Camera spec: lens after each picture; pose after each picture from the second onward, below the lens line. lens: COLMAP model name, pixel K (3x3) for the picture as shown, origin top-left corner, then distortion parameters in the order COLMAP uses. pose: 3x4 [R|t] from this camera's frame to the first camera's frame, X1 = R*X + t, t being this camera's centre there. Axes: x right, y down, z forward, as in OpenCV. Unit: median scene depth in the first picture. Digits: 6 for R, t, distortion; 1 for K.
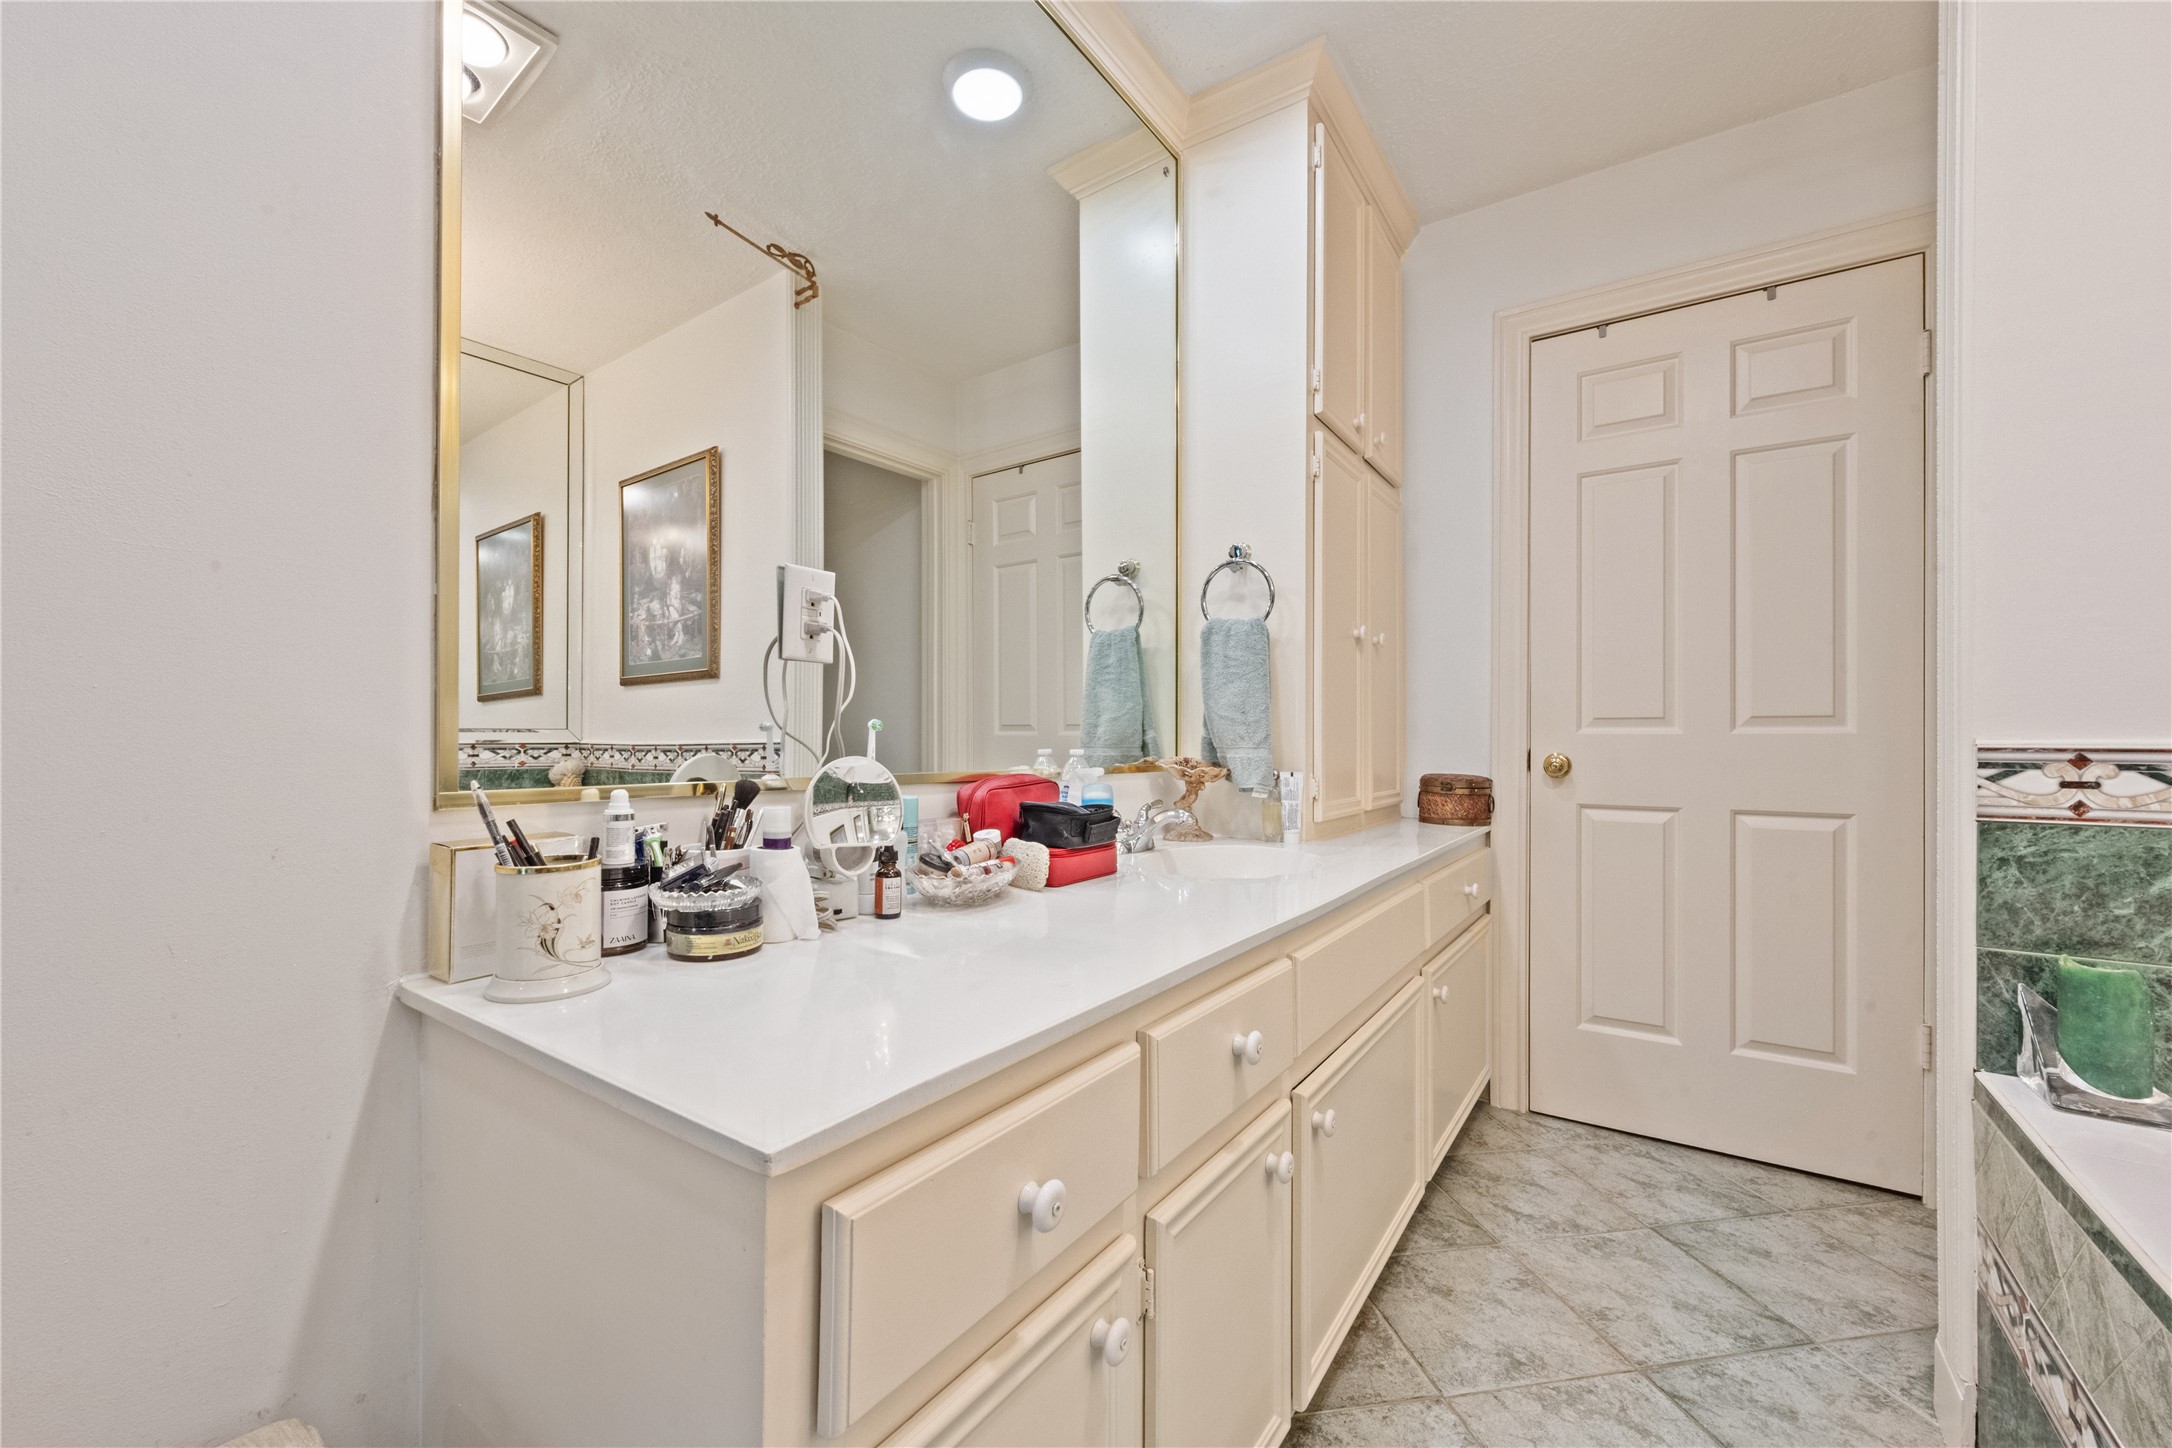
lens RADIAL K [[857.4, 0, 1090.9], [0, 857.4, 738.6], [0, 0, 1]] dist [-0.000347, 0.000145]
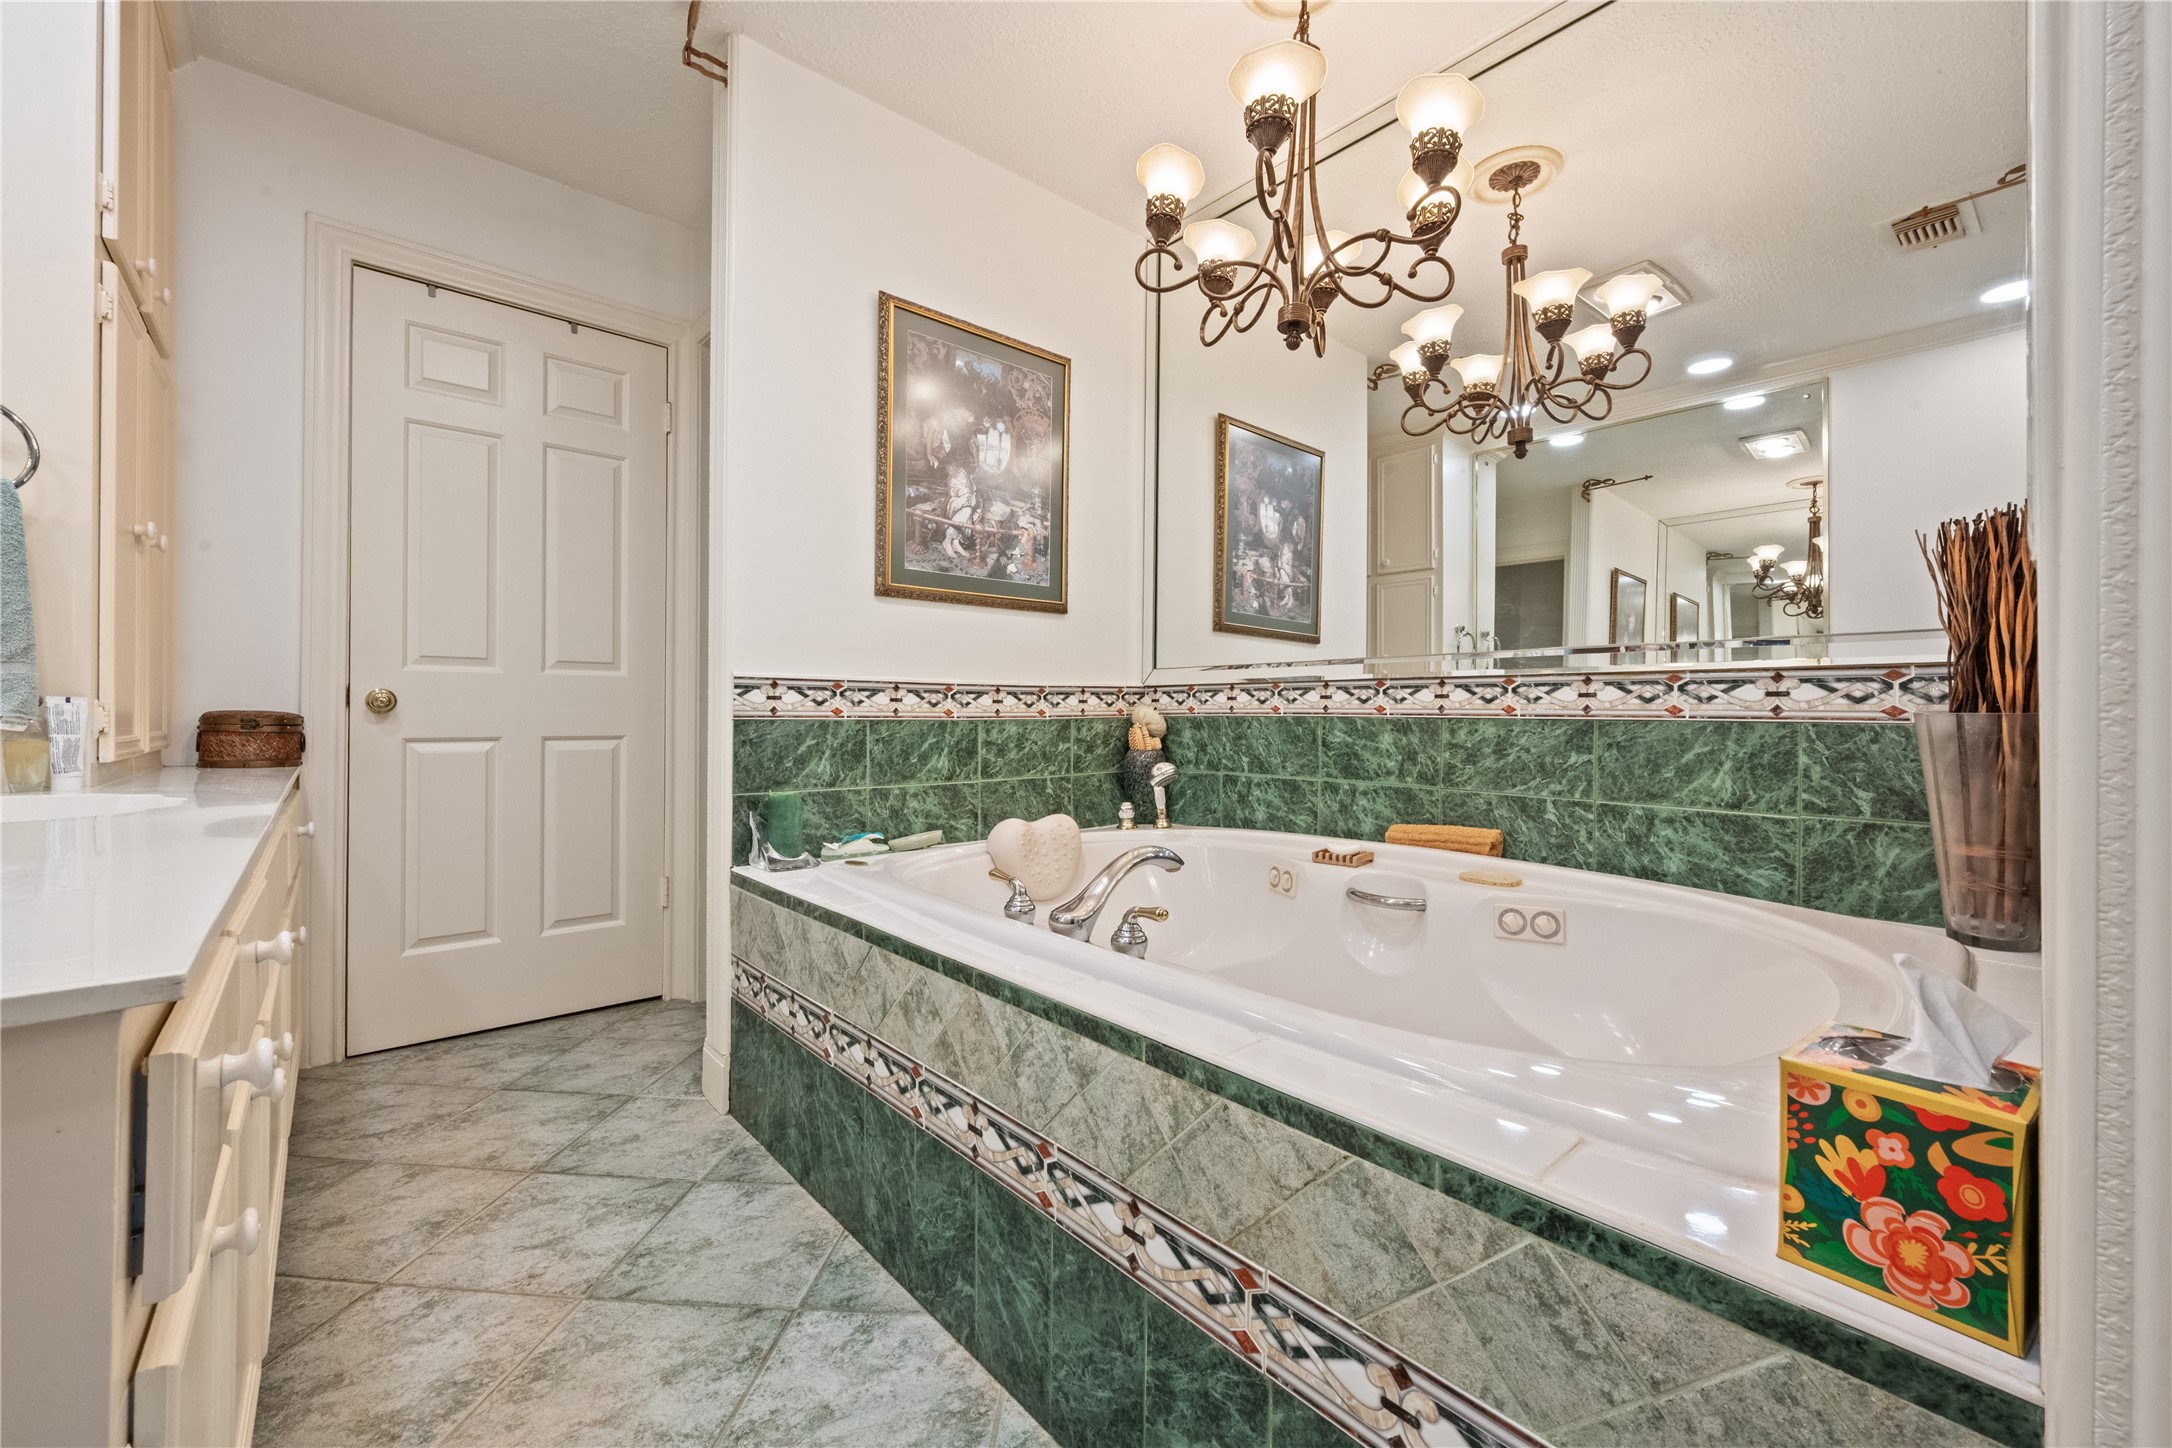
lens RADIAL K [[869.5, 0, 1069.9], [0, 869.5, 722.0], [0, 0, 1]] dist [0.000908, -0.000027]
pose [[0.265132, -0.009767, 0.964163, -0.264368], [-0.006987, 0.999903, 0.012050, 0.044494], [-0.964187, -0.009931, 0.265038, -0.057626]]
